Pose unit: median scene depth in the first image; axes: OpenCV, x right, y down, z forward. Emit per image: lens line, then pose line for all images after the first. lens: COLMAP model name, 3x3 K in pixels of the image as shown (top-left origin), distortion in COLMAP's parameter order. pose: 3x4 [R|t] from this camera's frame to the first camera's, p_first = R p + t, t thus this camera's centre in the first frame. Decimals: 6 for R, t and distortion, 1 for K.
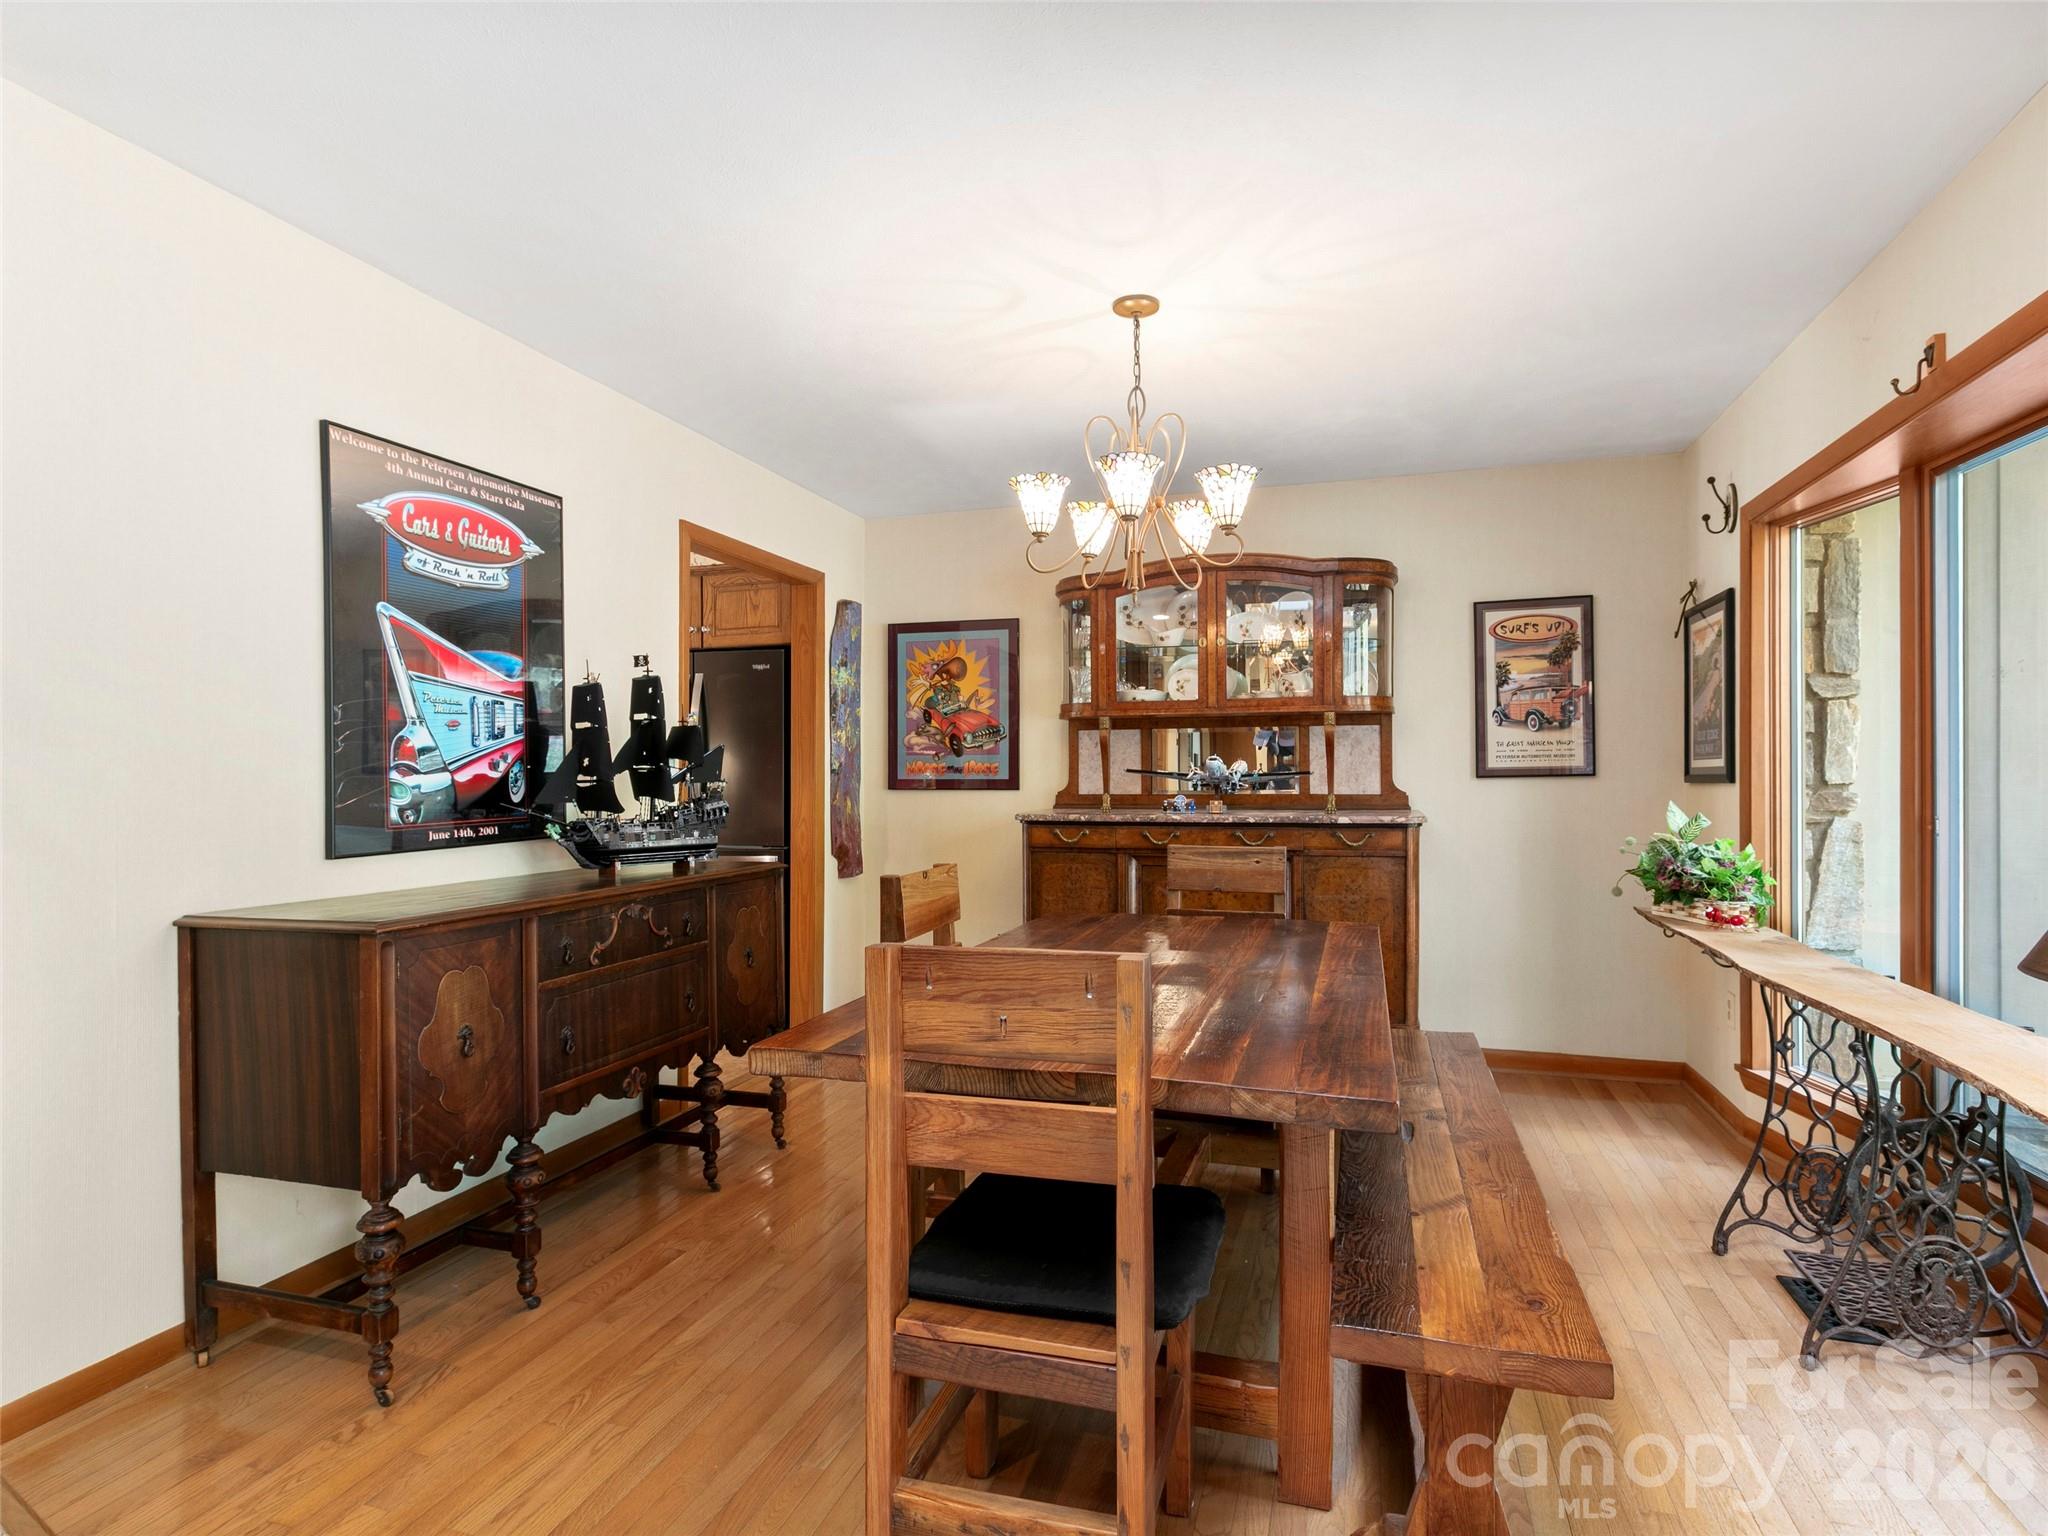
lens RADIAL K [[1066.4, 0, 1029.9], [0, 1066.4, 776.6], [0, 0, 1]] dist [-0.001241, 0.000802]
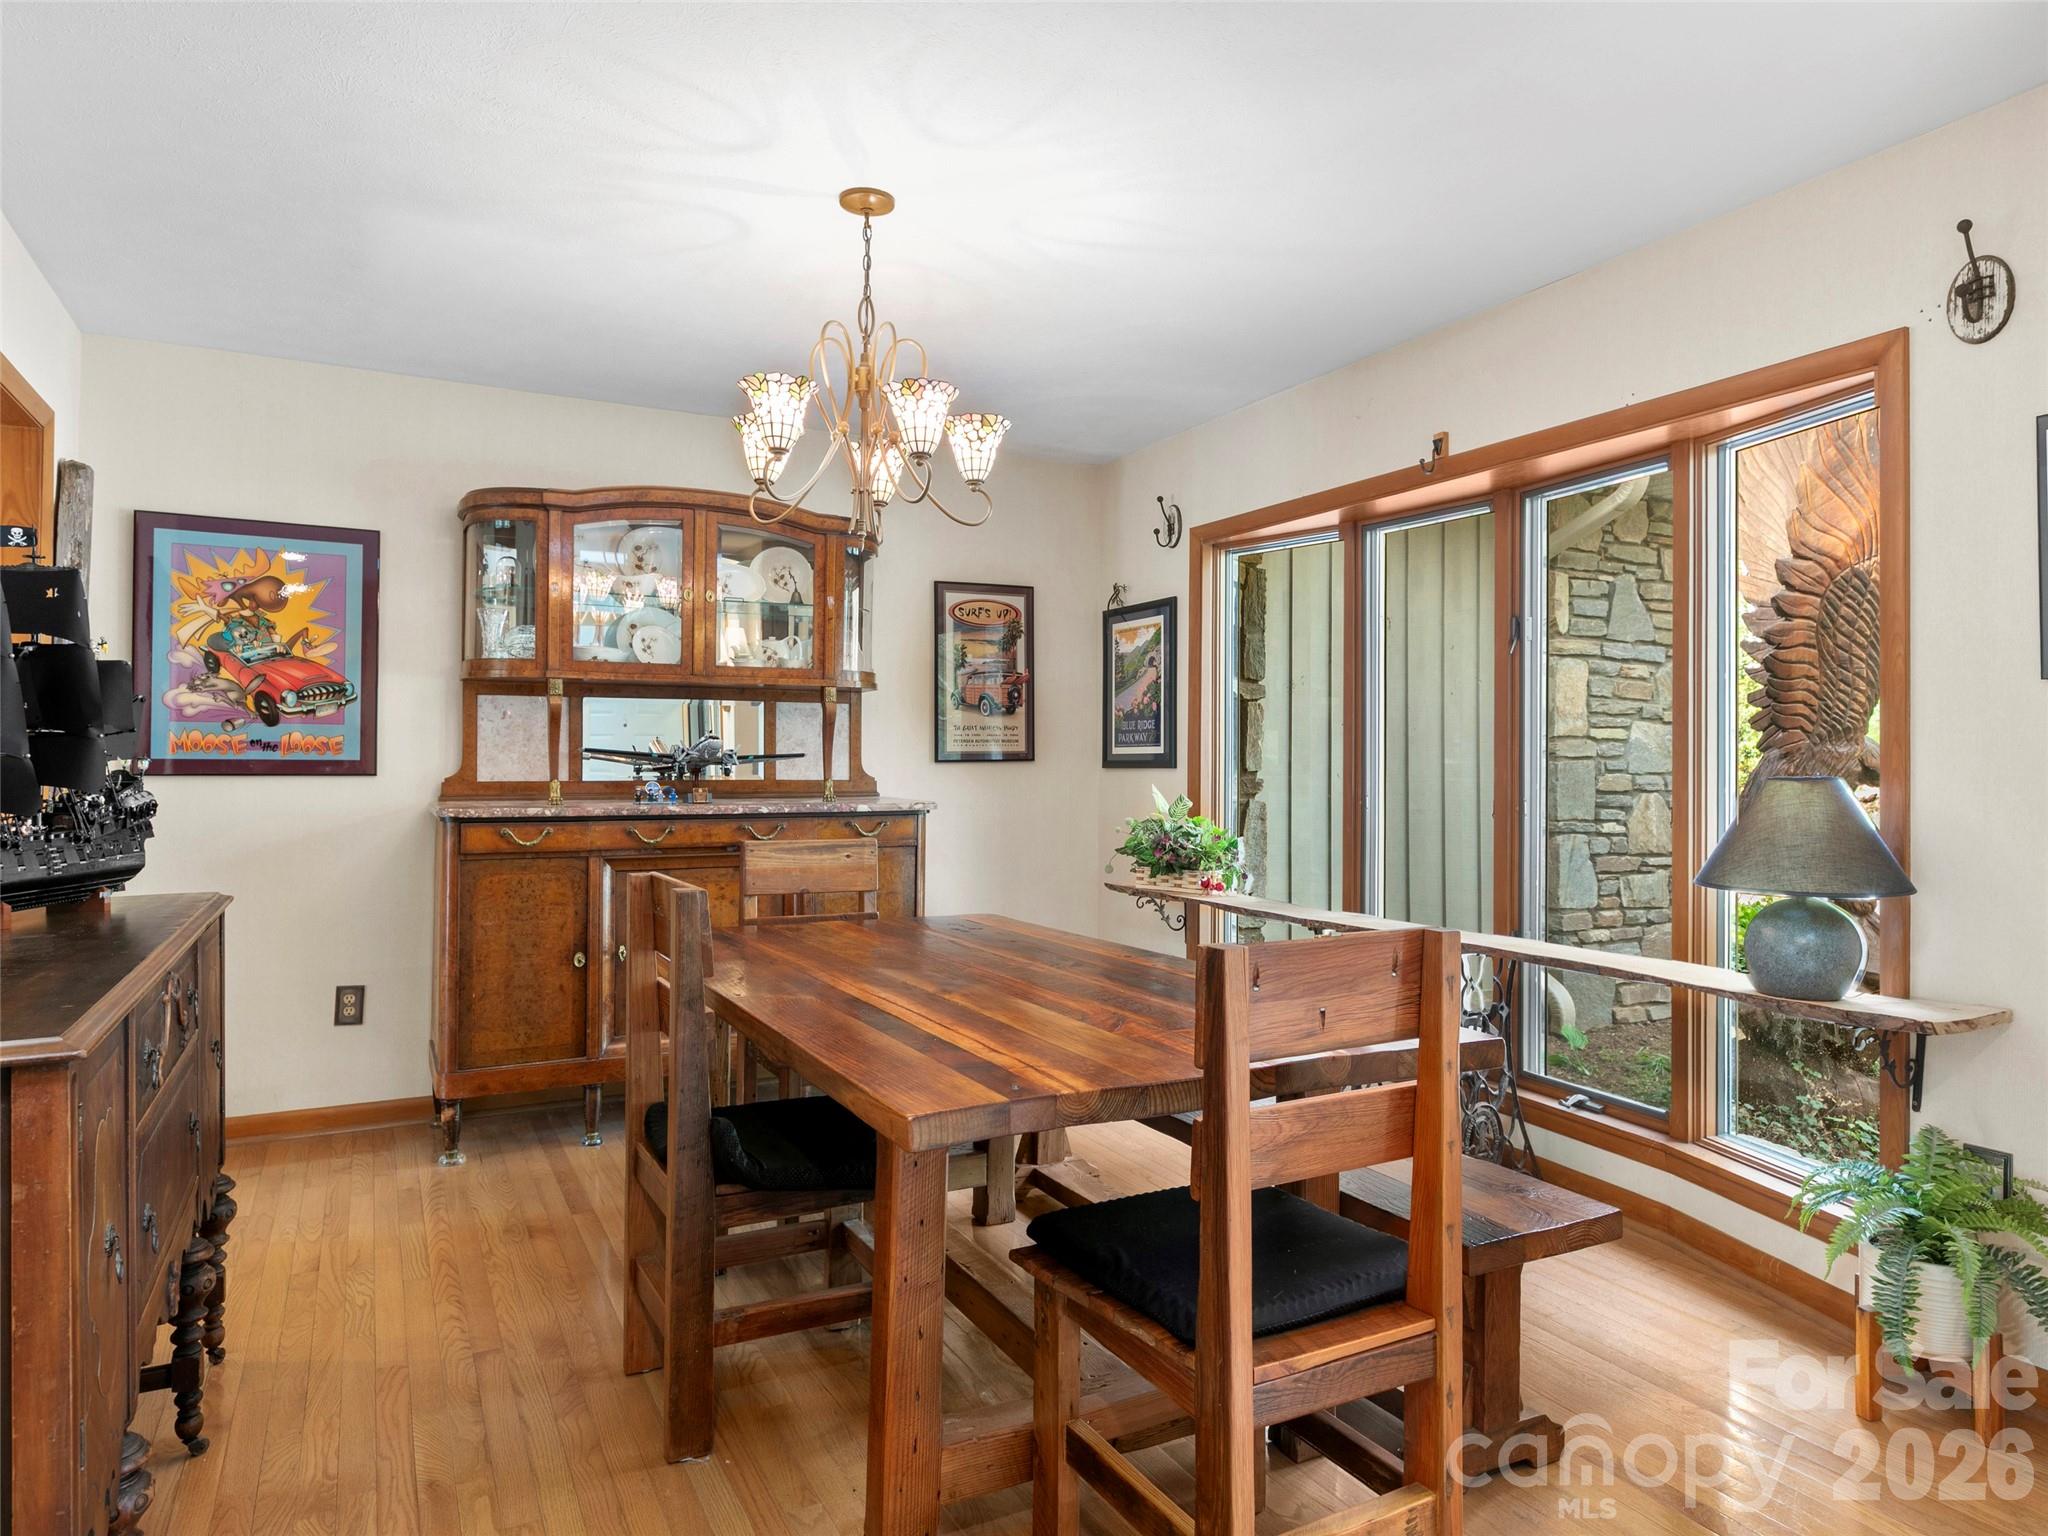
lens RADIAL K [[1260.6, 0, 1020.7], [0, 1260.6, 756.2], [0, 0, 1]] dist [-0.018515, 0.027479]
pose [[0.711496, 0.009980, 0.702619, -0.335022], [-0.006175, 0.999949, -0.007950, 0.004328], [-0.702663, 0.001318, 0.711522, 0.133135]]
